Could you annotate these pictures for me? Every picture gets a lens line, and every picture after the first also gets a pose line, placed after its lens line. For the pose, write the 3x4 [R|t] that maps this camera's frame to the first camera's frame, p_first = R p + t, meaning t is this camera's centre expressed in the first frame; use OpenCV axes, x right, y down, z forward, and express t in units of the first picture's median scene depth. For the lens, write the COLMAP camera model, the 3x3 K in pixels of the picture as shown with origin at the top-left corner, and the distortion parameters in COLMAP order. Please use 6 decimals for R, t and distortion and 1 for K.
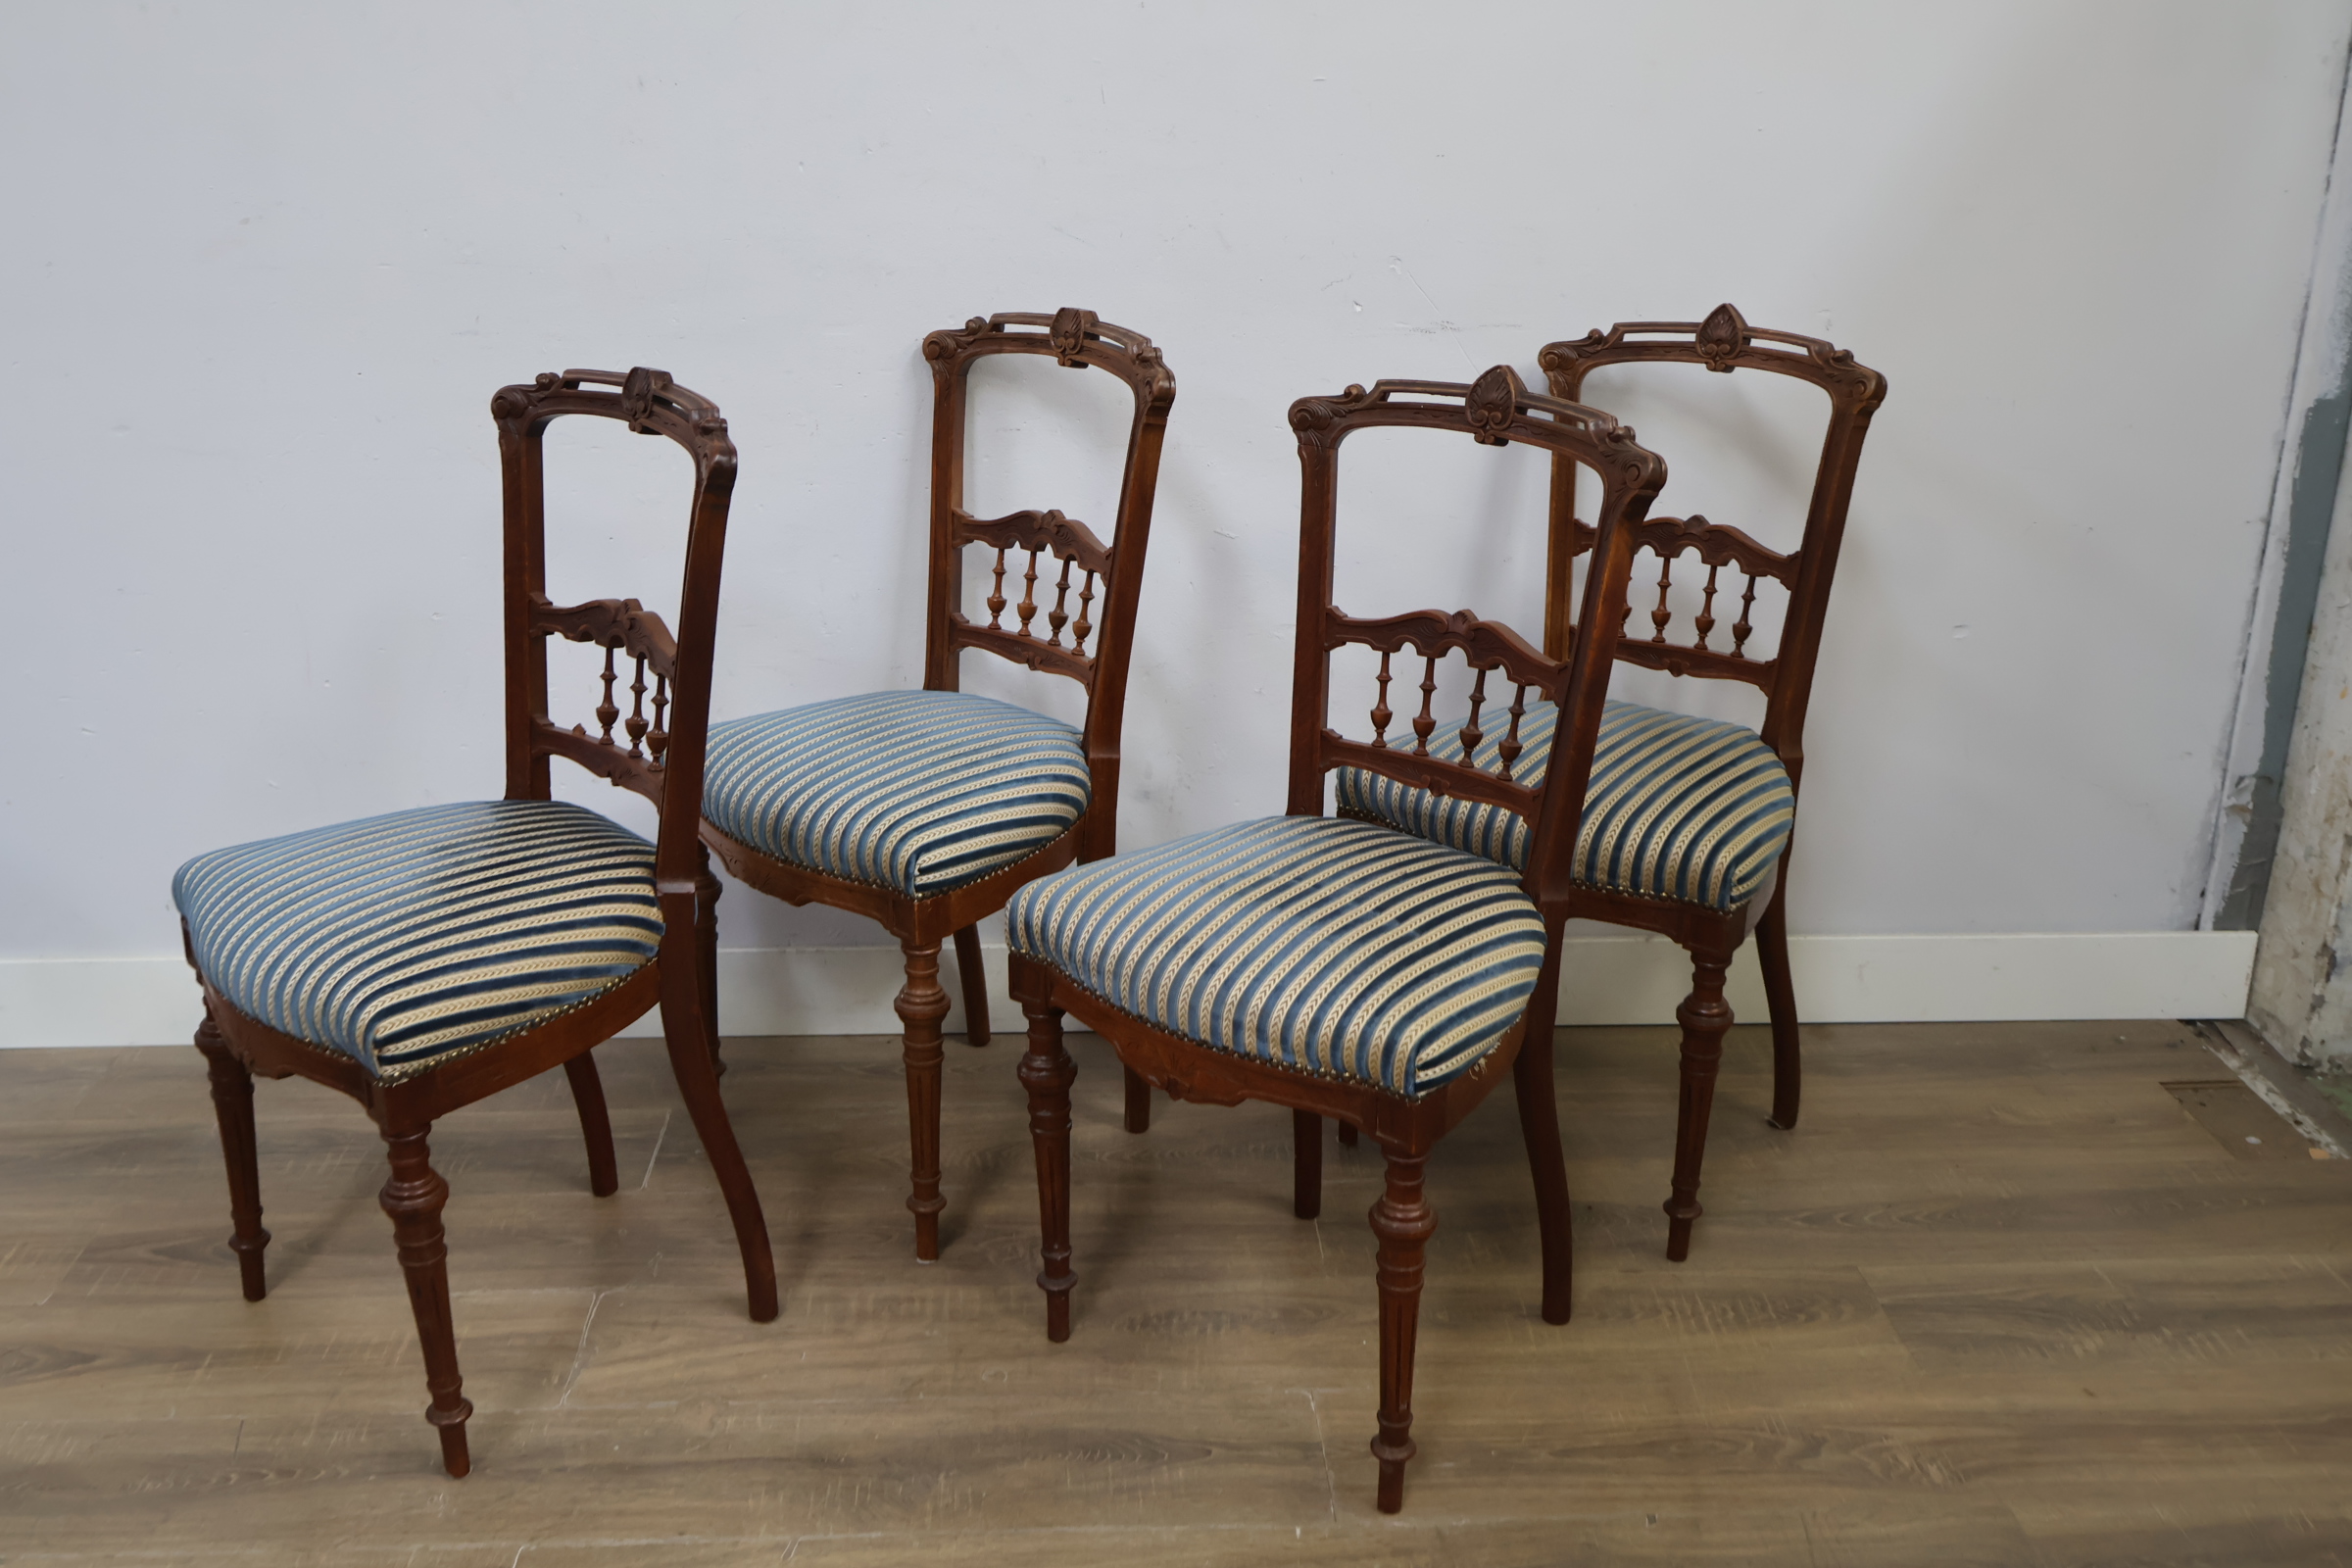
lens RADIAL K [[2359.8, 0, 1157.5], [0, 2359.8, 791.7], [0, 0, 1]] dist [0.010328, 0.000000]
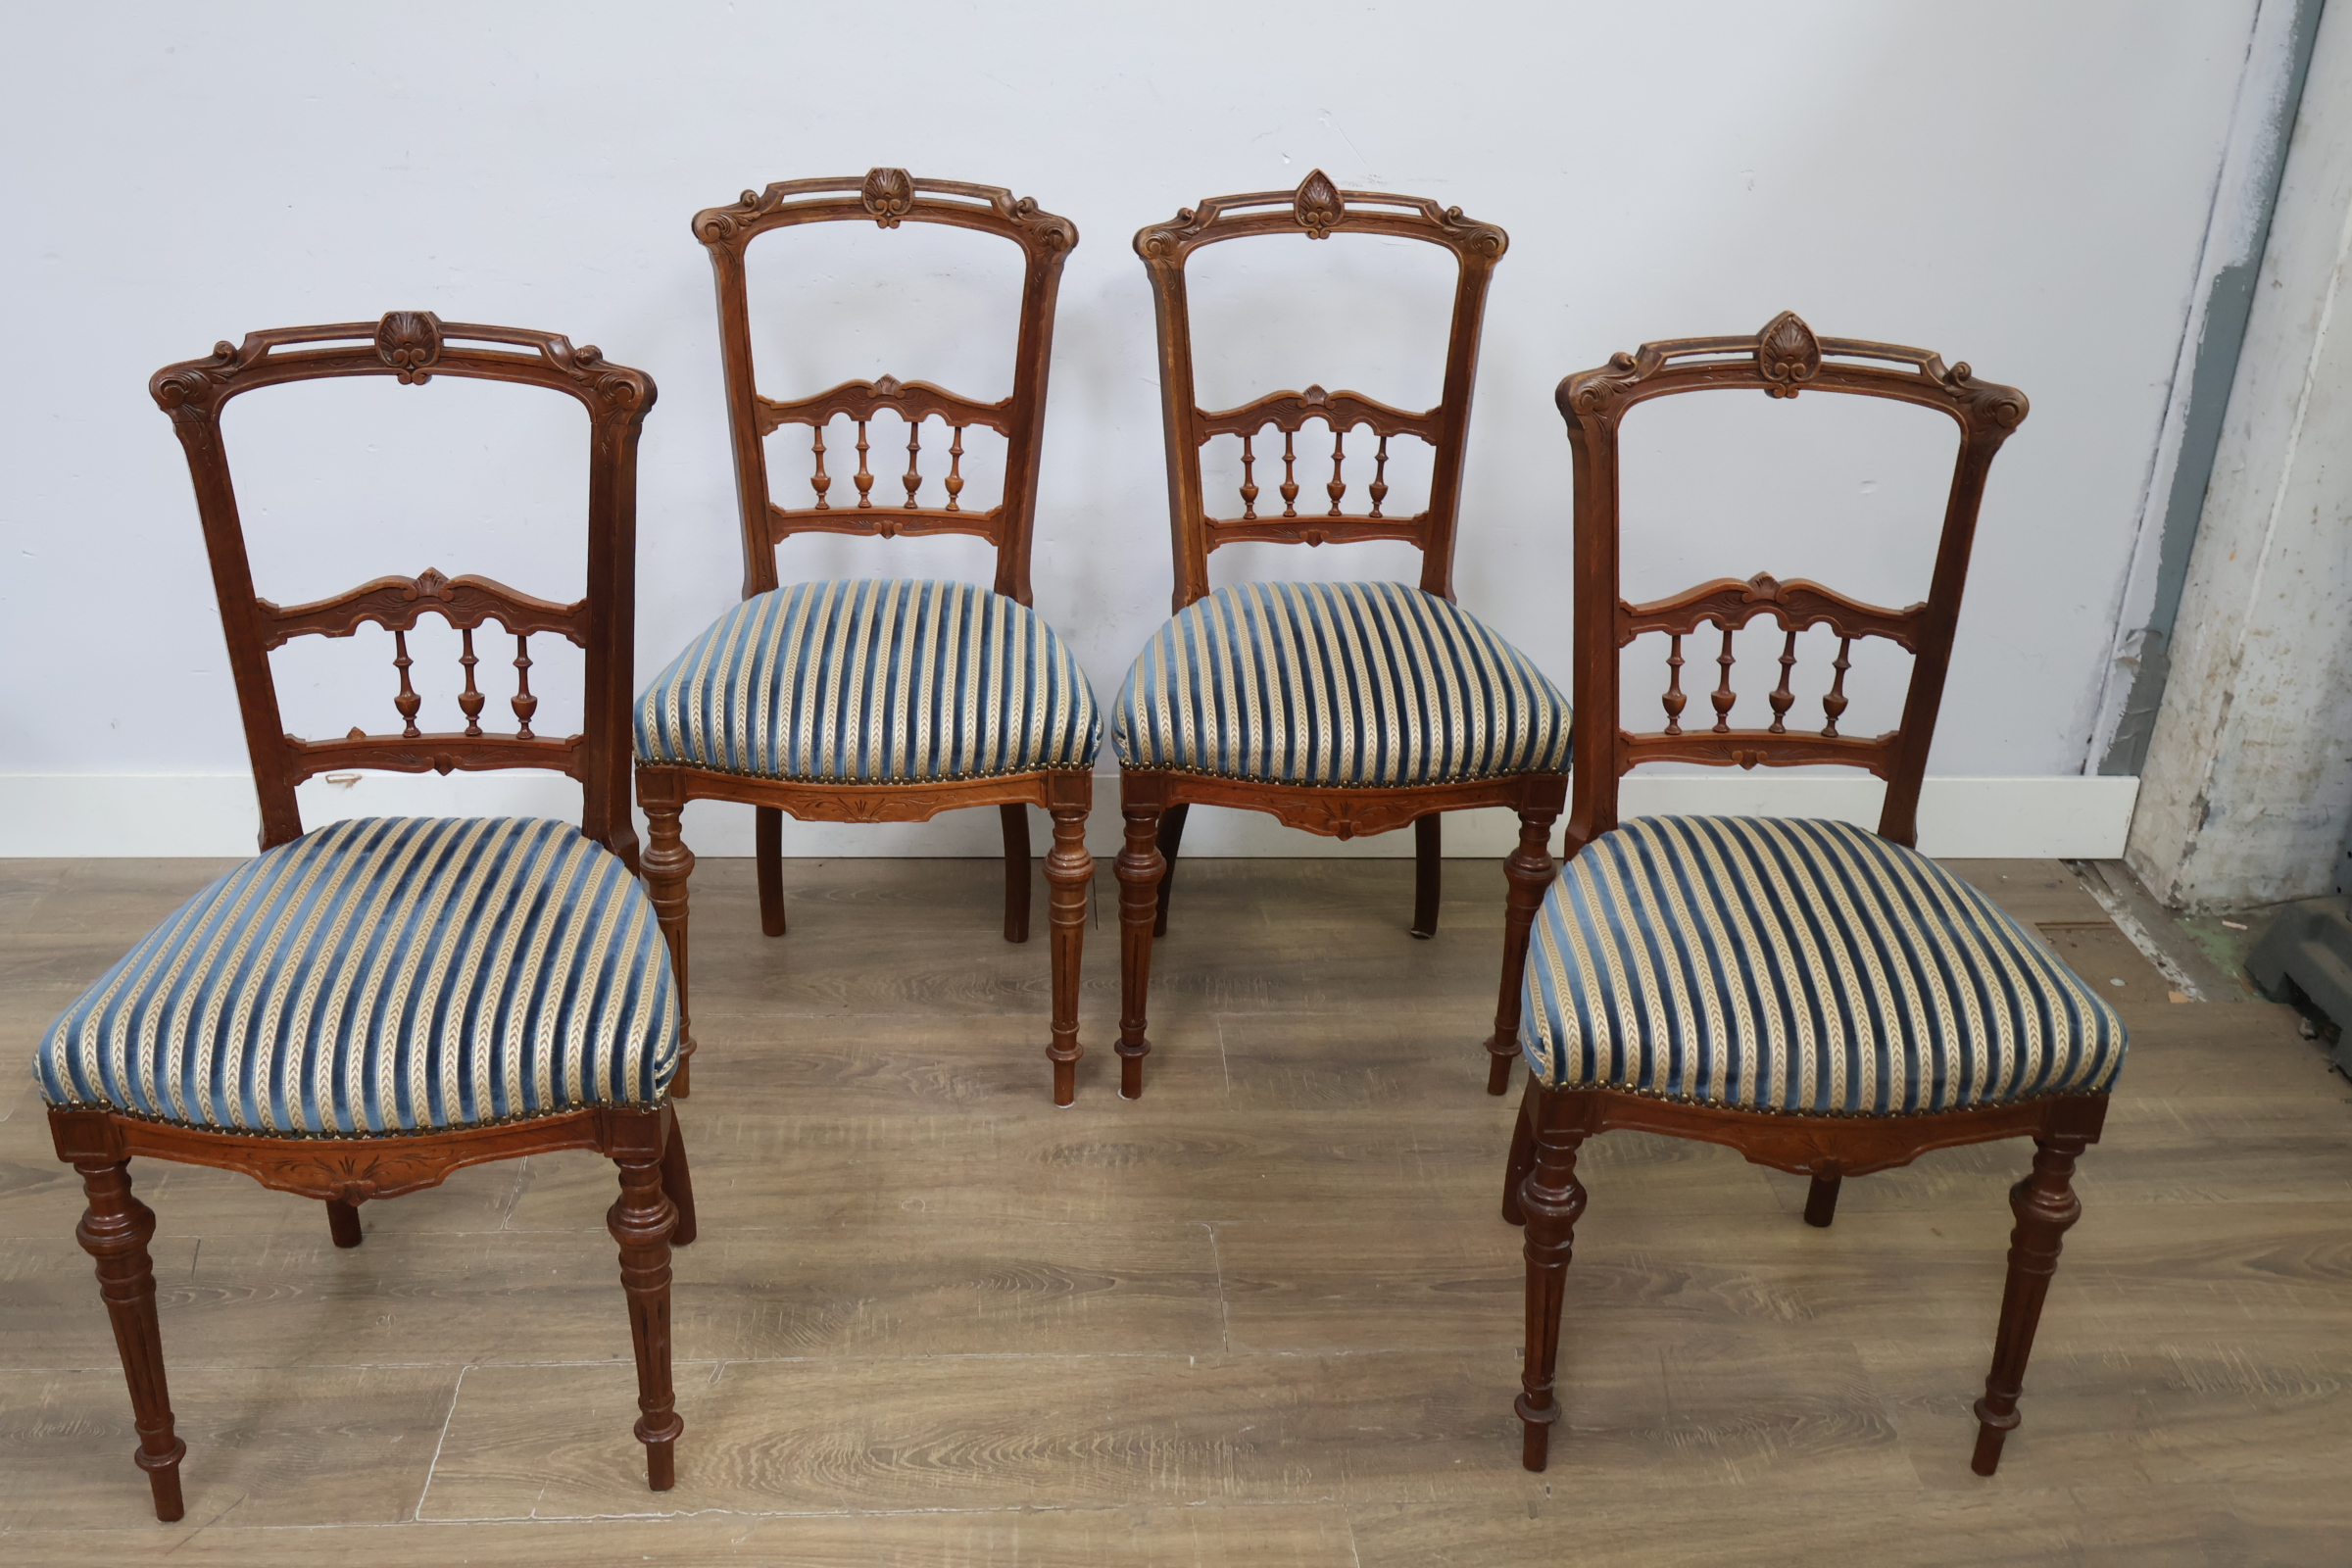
lens RADIAL K [[2359.8, 0, 1158.2], [0, 2359.8, 781.6], [0, 0, 1]] dist [0.010328, 0.000000]
pose [[0.999679, 0.015603, 0.019958, 0.016360], [-0.017656, 0.994084, 0.107173, -0.055321], [-0.018168, -0.107491, 0.994040, -0.034285]]
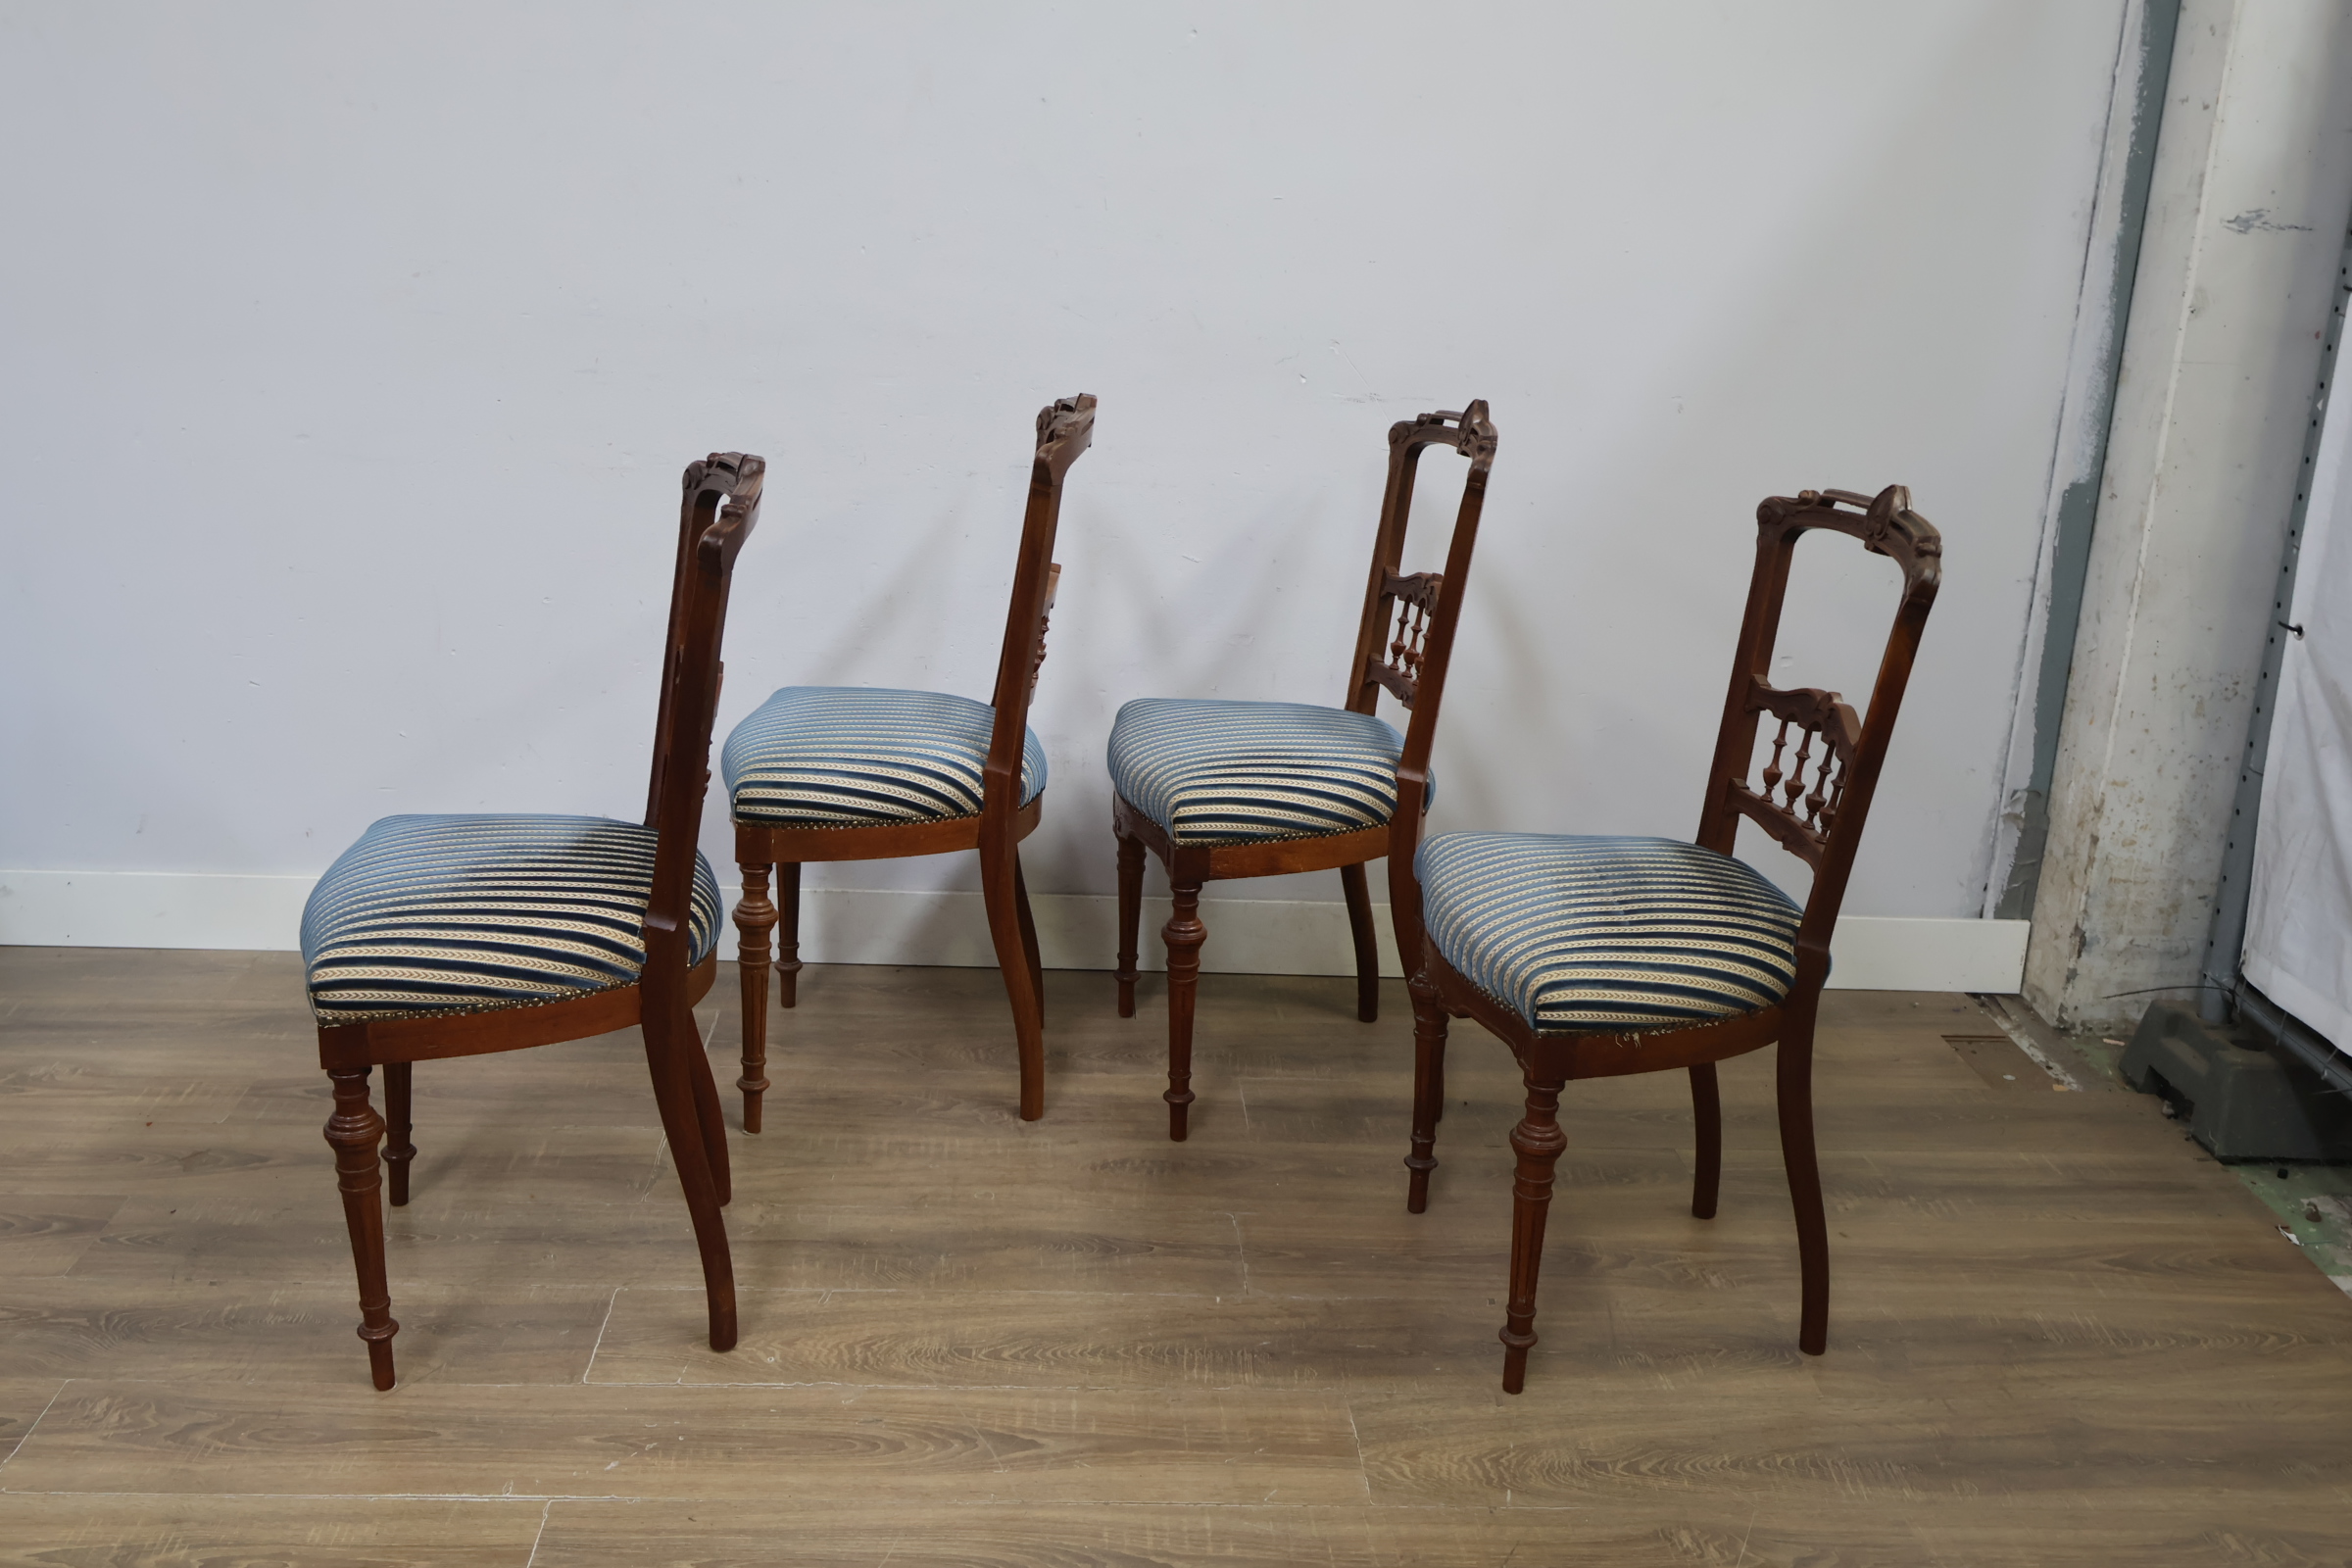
lens RADIAL K [[2359.8, 0, 1161.9], [0, 2359.8, 771.9], [0, 0, 1]] dist [0.010328, 0.000000]
pose [[0.999256, 0.035776, 0.014397, -0.000132], [-0.034916, 0.997815, -0.056090, 0.086058], [-0.016373, 0.055546, 0.998322, -0.267782]]
